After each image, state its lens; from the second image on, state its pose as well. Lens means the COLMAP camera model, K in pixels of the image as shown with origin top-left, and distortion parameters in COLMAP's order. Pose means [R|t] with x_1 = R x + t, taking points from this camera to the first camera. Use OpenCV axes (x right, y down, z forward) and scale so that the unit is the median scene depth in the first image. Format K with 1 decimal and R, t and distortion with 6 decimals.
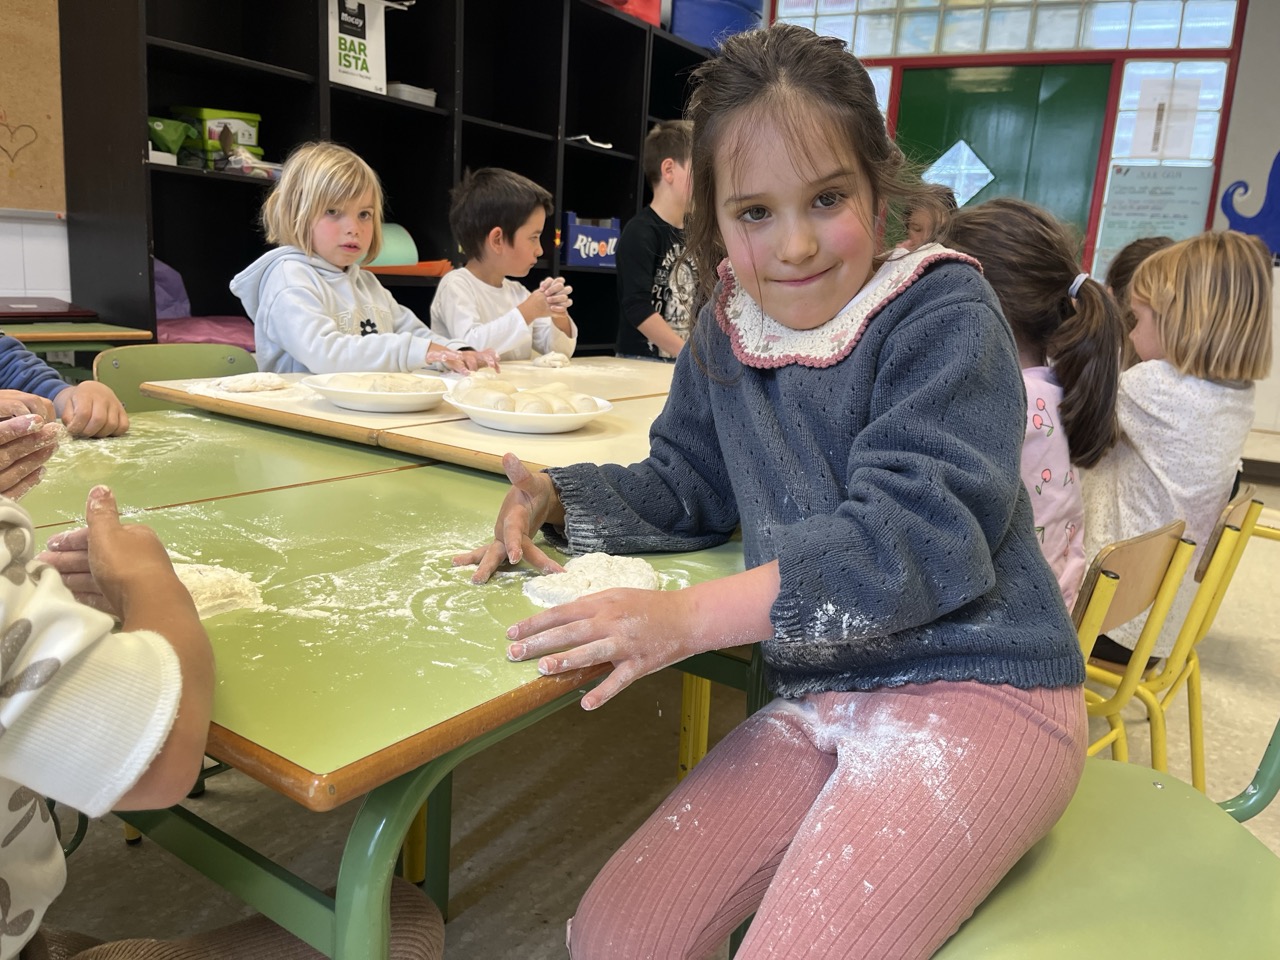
lens RADIAL K [[967.3, 0, 633.0], [0, 967.3, 496.0], [0, 0, 1]] dist [0.014753, 0.000055]
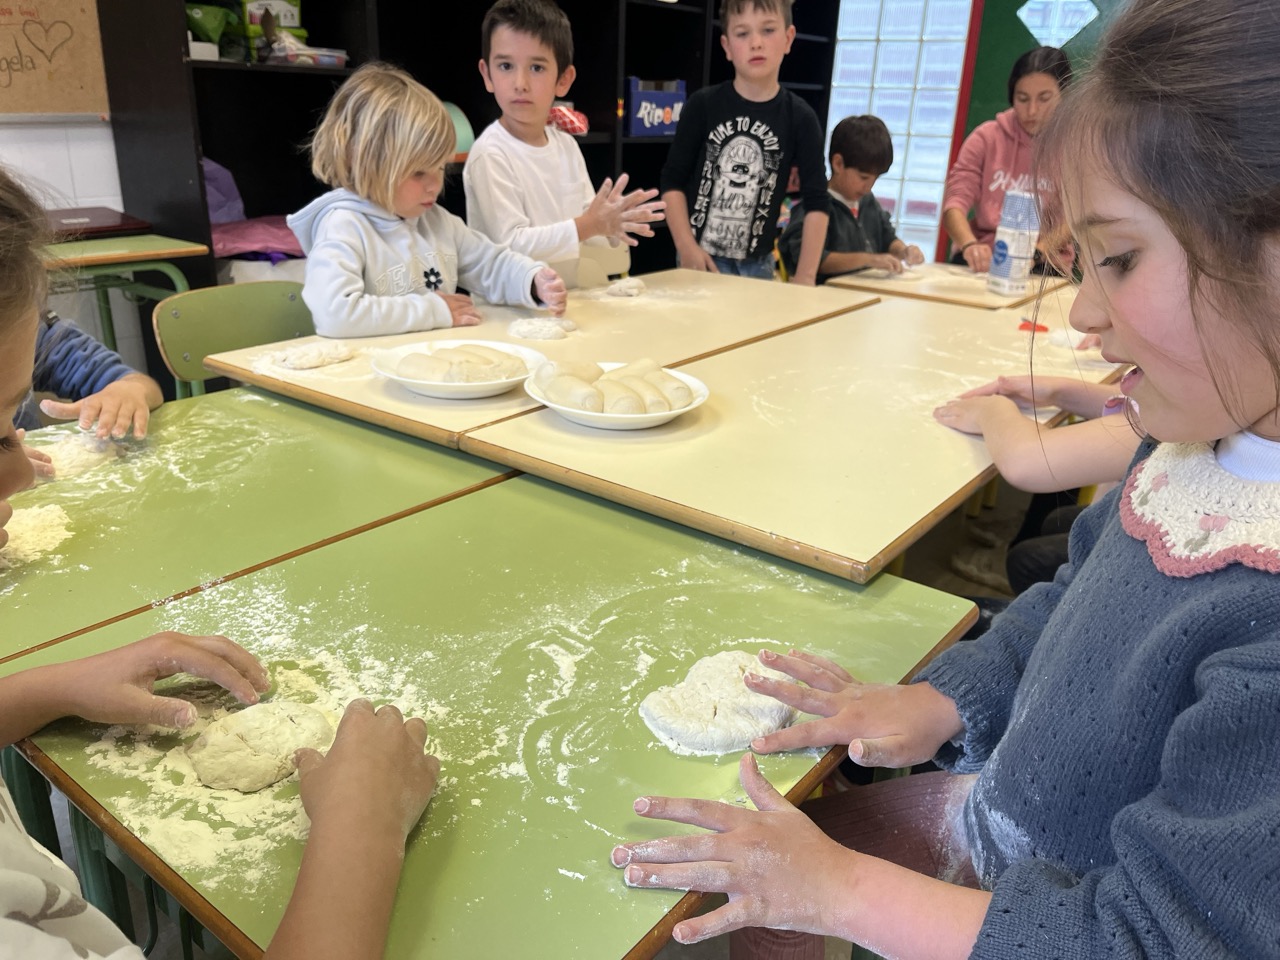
lens RADIAL K [[967.3, 0, 630.1], [0, 967.3, 487.2], [0, 0, 1]] dist [0.014753, 0.000055]
pose [[0.998117, -0.003435, -0.061244, -0.018489], [0.012446, 0.989004, 0.147365, -0.064573], [0.060065, -0.147849, 0.987184, 0.038708]]
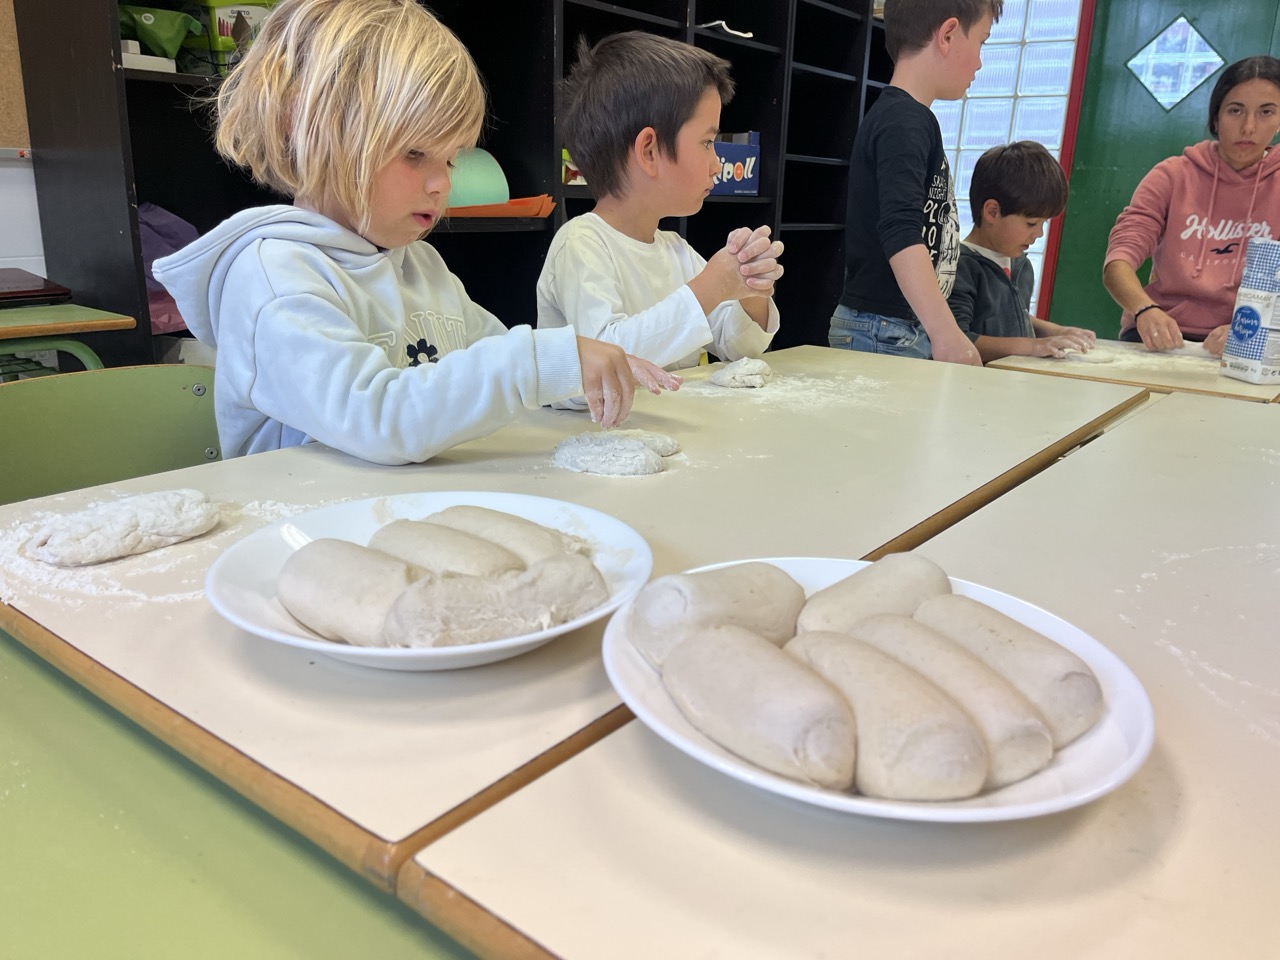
lens RADIAL K [[967.3, 0, 629.6], [0, 967.3, 491.5], [0, 0, 1]] dist [0.014753, 0.000055]
pose [[0.995159, -0.004994, -0.098150, -0.071232], [0.011693, 0.997631, 0.067798, -0.081663], [0.097579, -0.068618, 0.992859, 0.311331]]
